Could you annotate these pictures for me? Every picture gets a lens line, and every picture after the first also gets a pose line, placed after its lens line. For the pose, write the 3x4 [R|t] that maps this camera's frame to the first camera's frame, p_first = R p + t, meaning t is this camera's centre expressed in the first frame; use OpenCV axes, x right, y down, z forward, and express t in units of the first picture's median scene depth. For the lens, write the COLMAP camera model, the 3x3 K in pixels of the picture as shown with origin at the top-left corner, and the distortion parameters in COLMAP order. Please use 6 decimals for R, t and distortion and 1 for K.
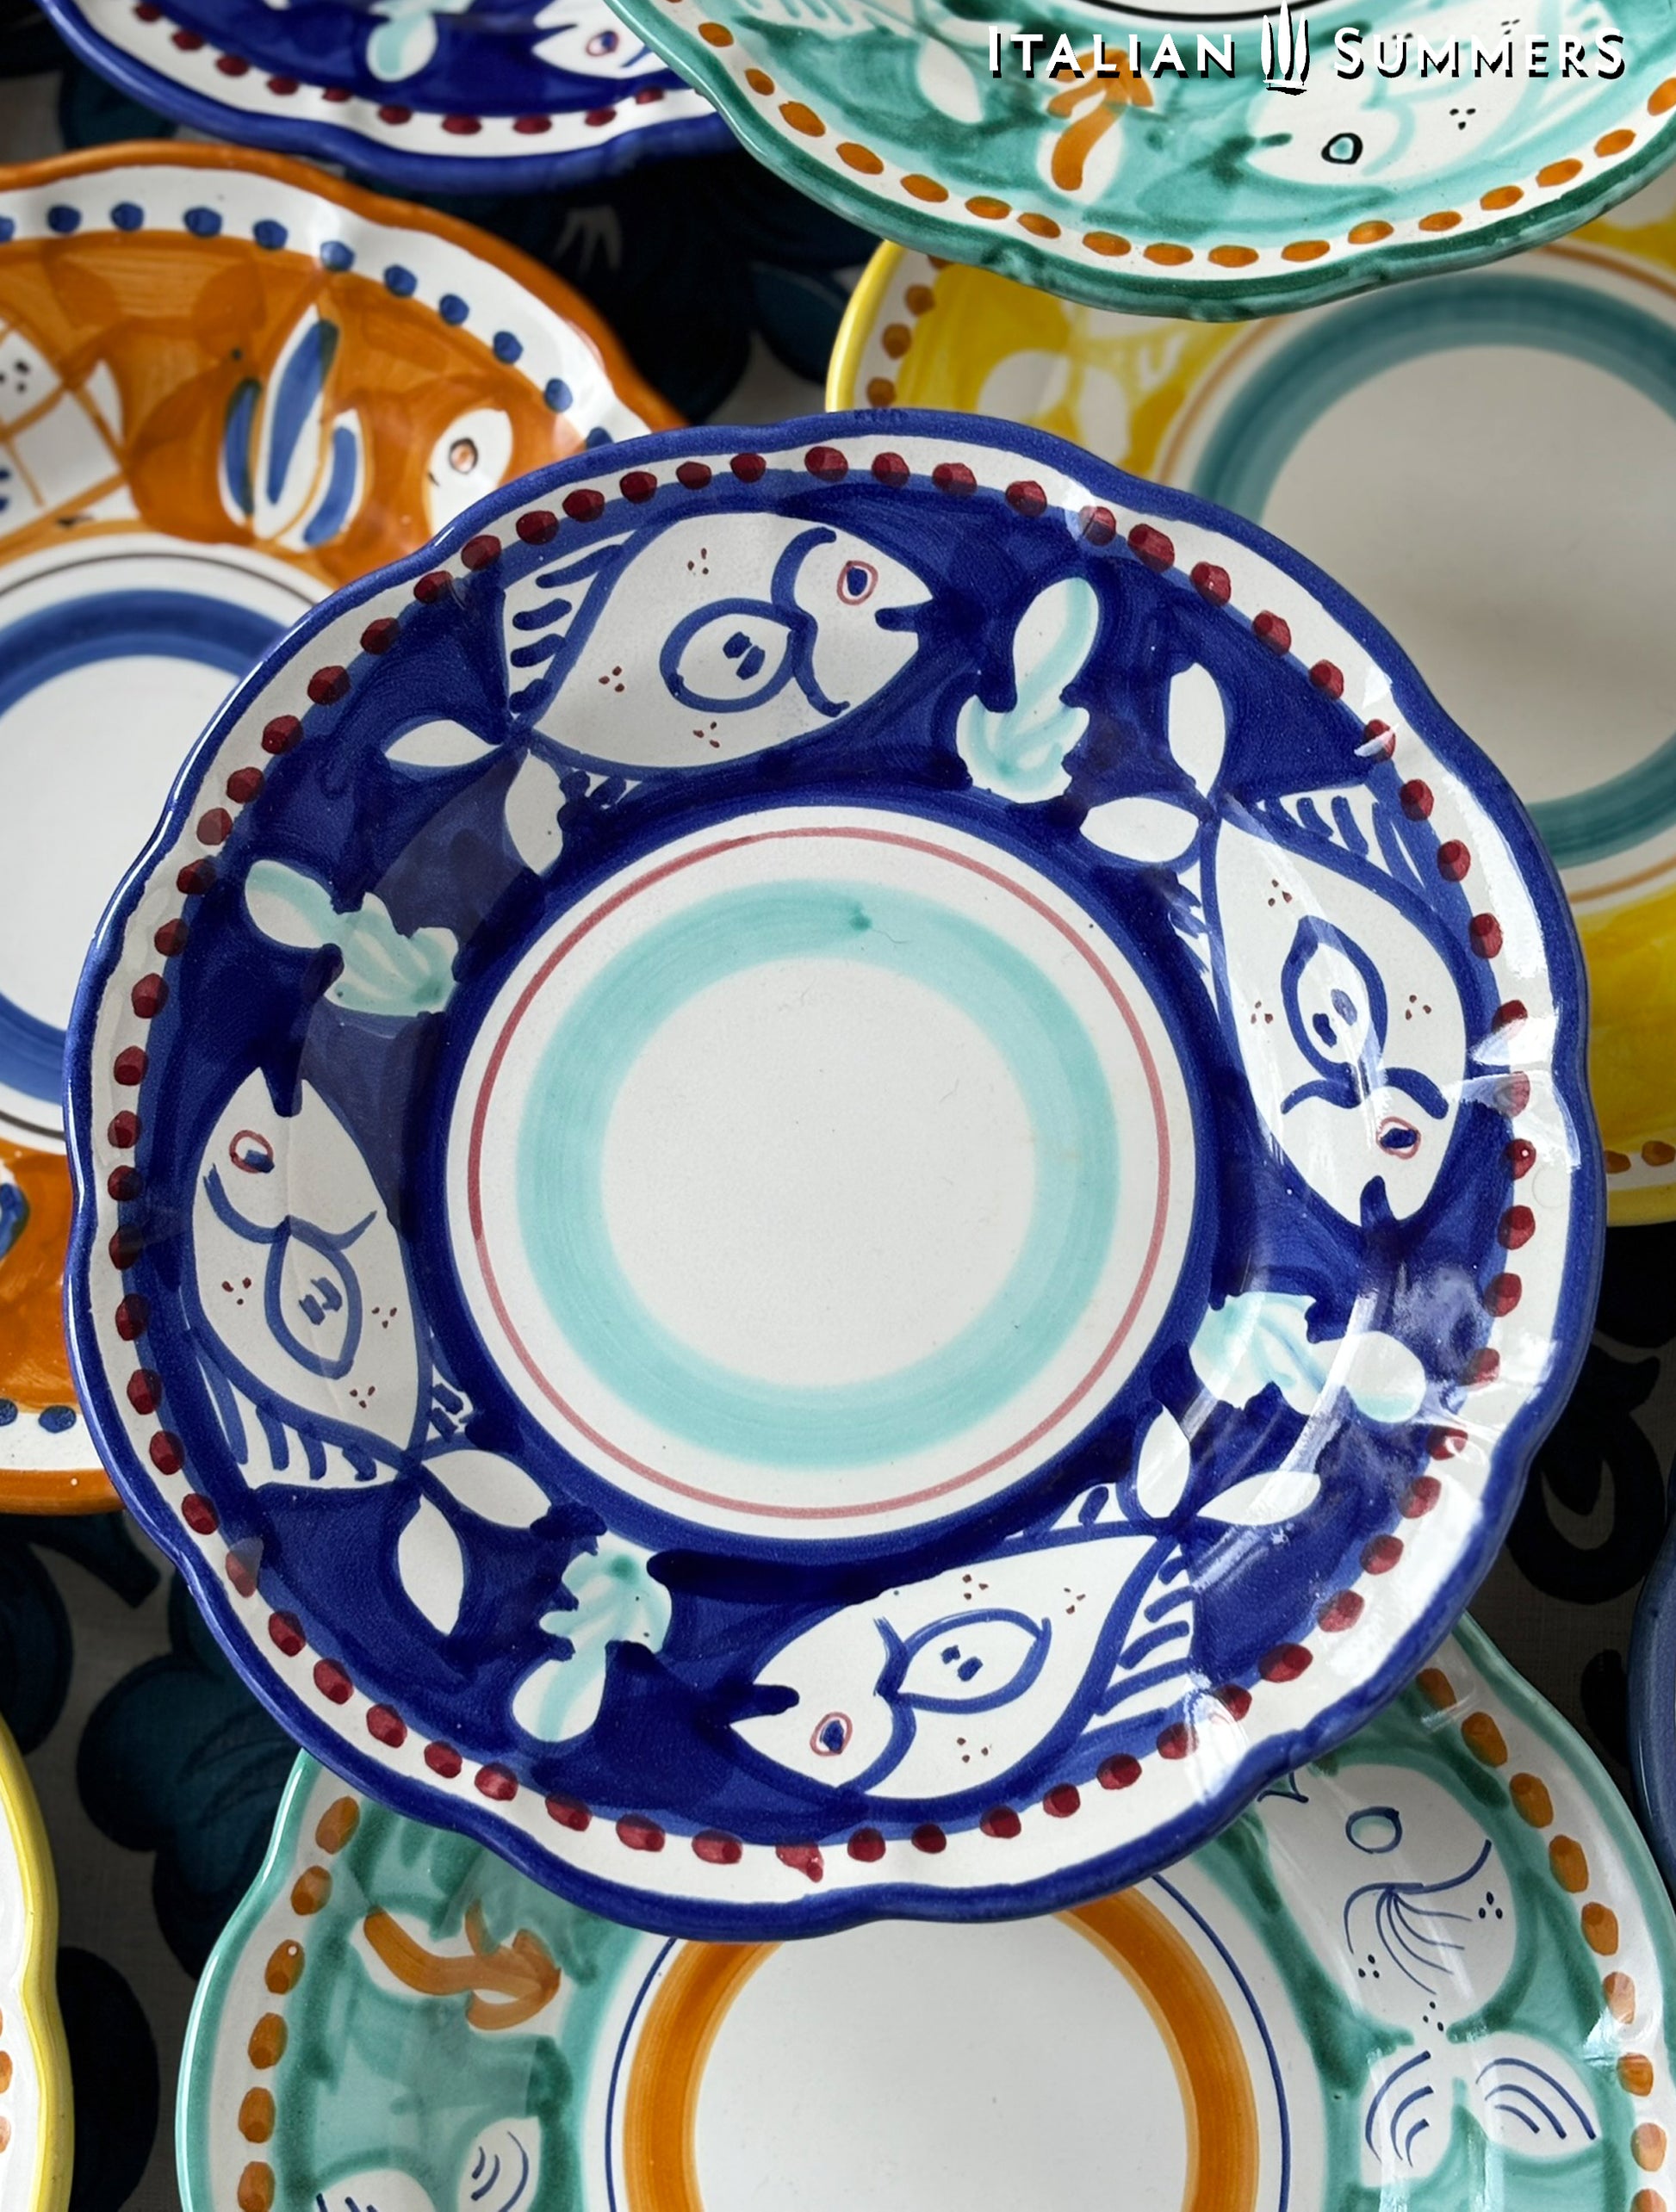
lens RADIAL K [[3777.1, 0, 845.1], [0, 3777.1, 1059.9], [0, 0, 1]] dist [0.115418, 0.000000]
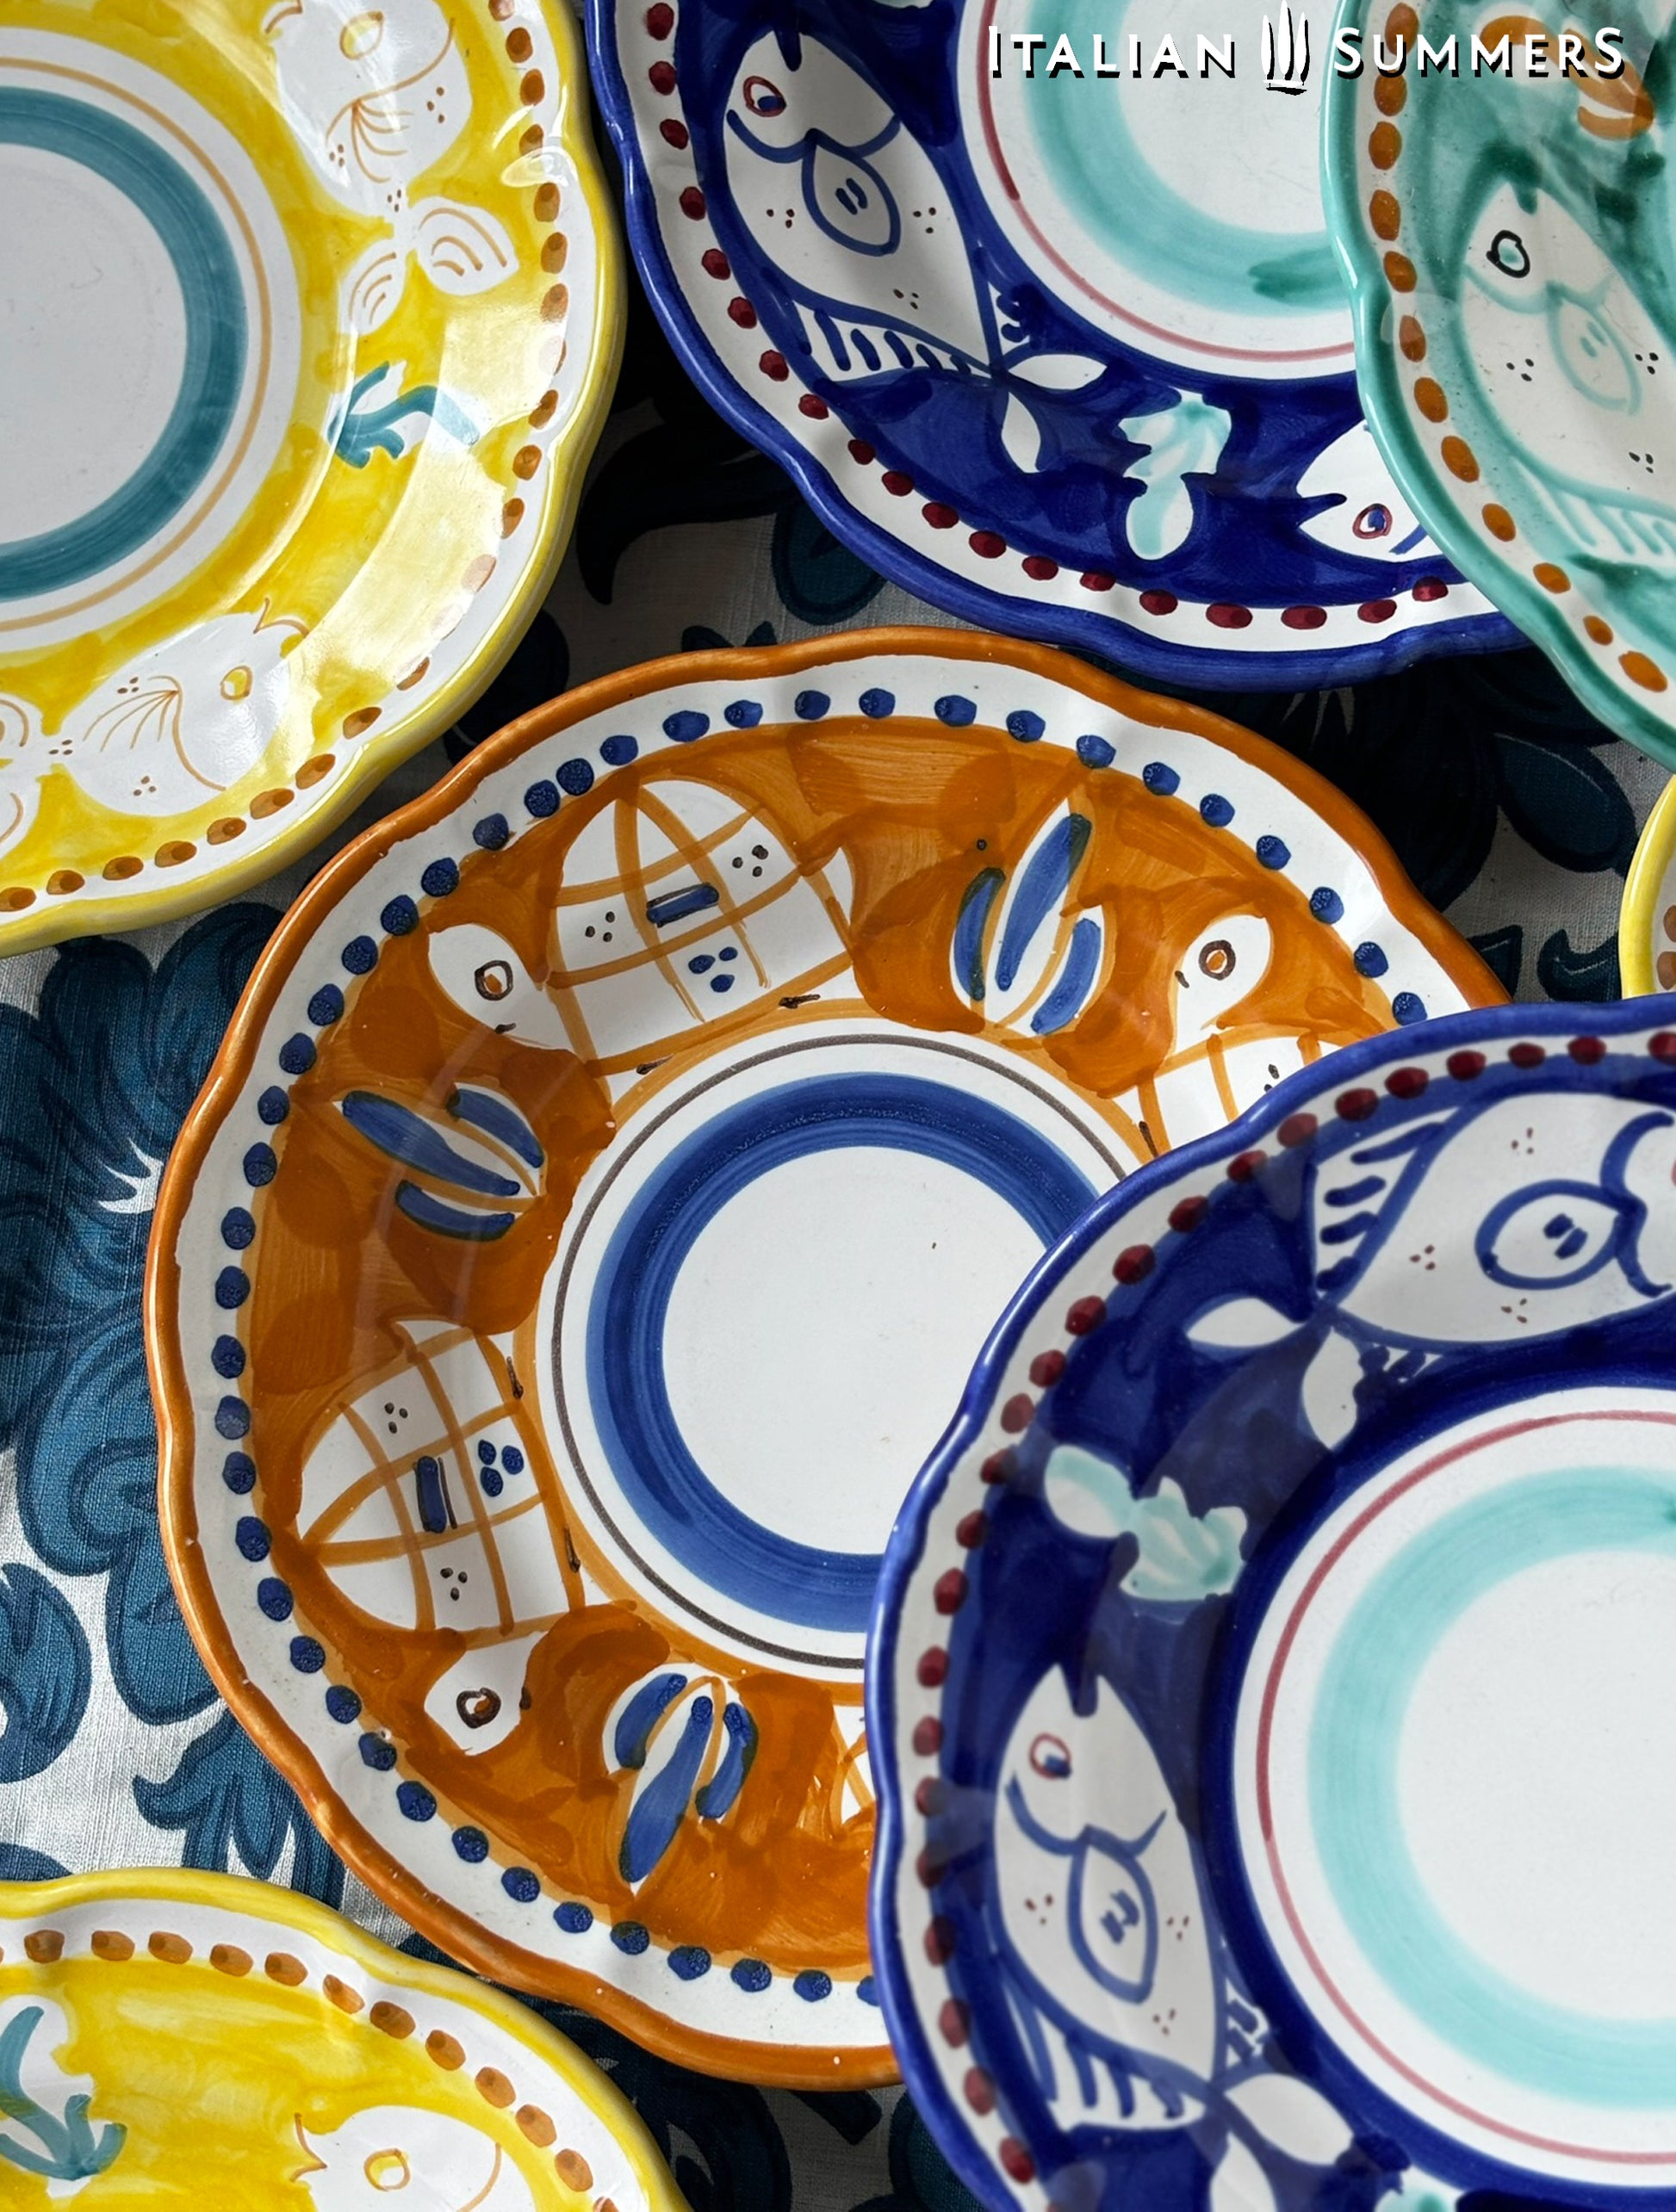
lens RADIAL K [[3777.1, 0, 776.9], [0, 3777.1, 1068.1], [0, 0, 1]] dist [0.115418, 0.000000]
pose [[0.998921, 0.030939, -0.034640, -0.195061], [-0.028978, 0.998025, 0.055742, -0.199329], [0.036296, -0.054678, 0.997844, 0.041840]]
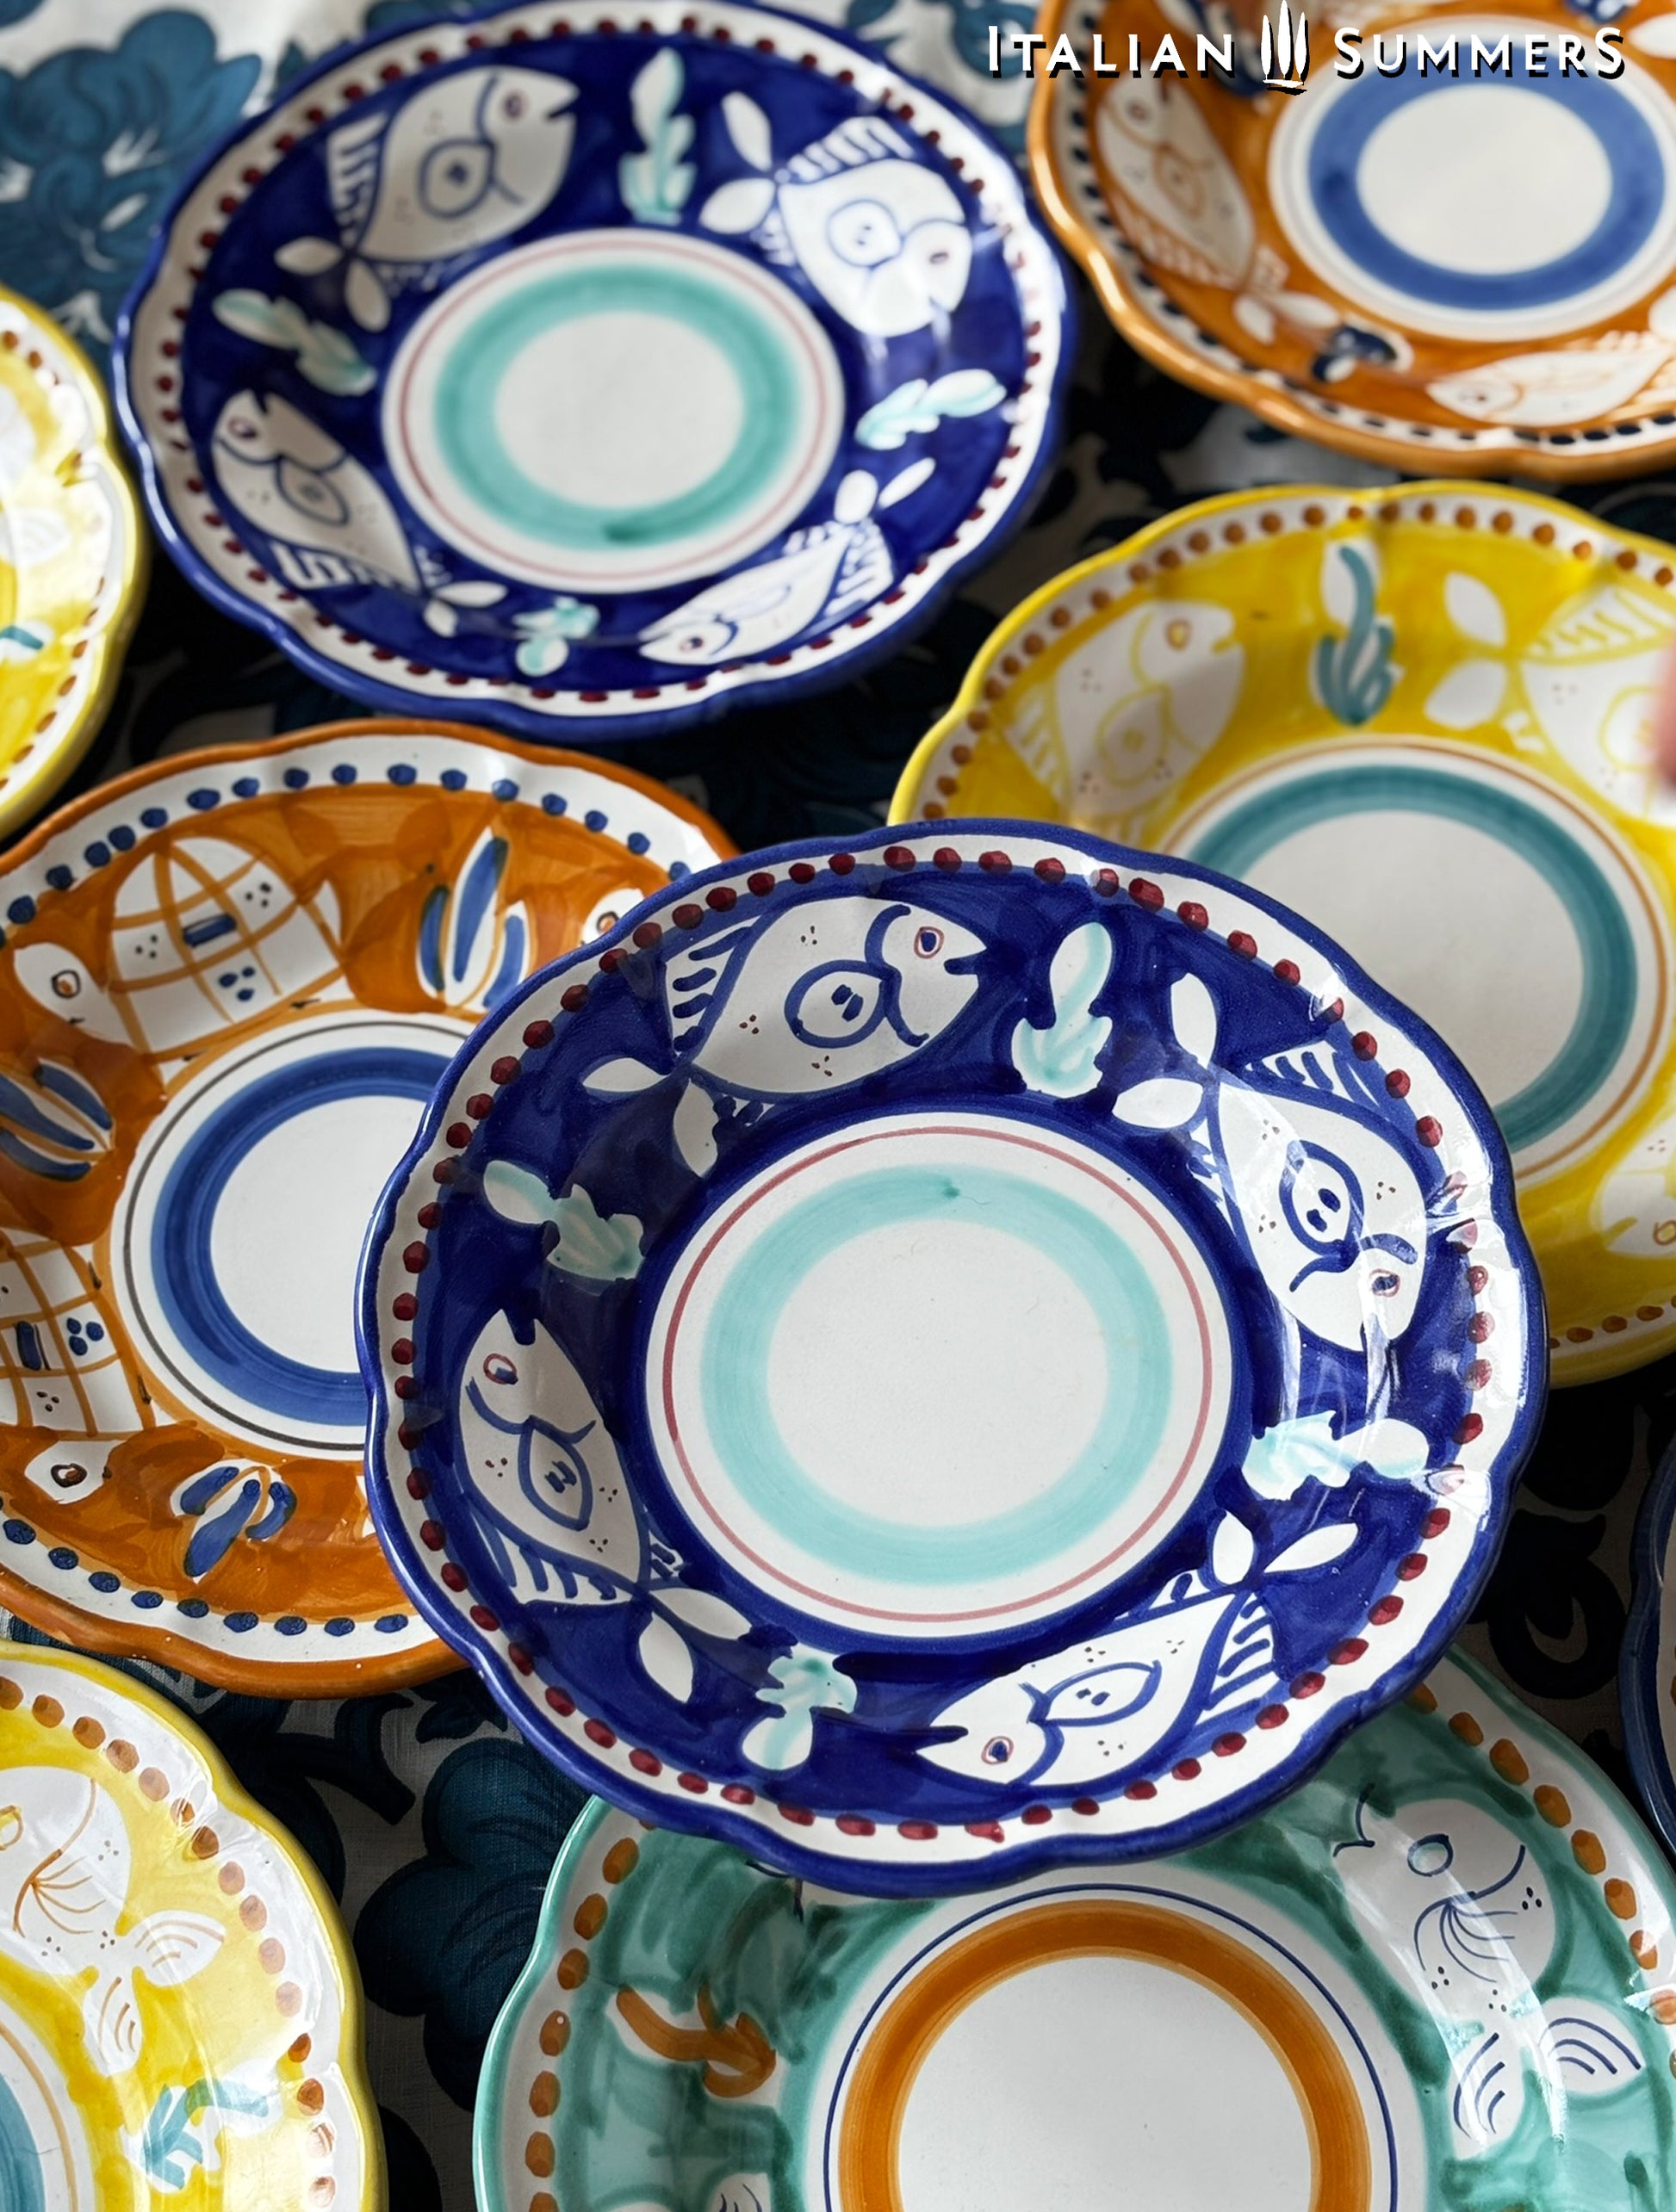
lens RADIAL K [[3777.1, 0, 903.1], [0, 3777.1, 1063.1], [0, 0, 1]] dist [0.115418, 0.000000]
pose [[0.995656, -0.062362, 0.069132, -0.101204], [0.081223, 0.944756, -0.317553, 0.338260], [-0.045510, 0.321789, 0.945717, -0.246062]]
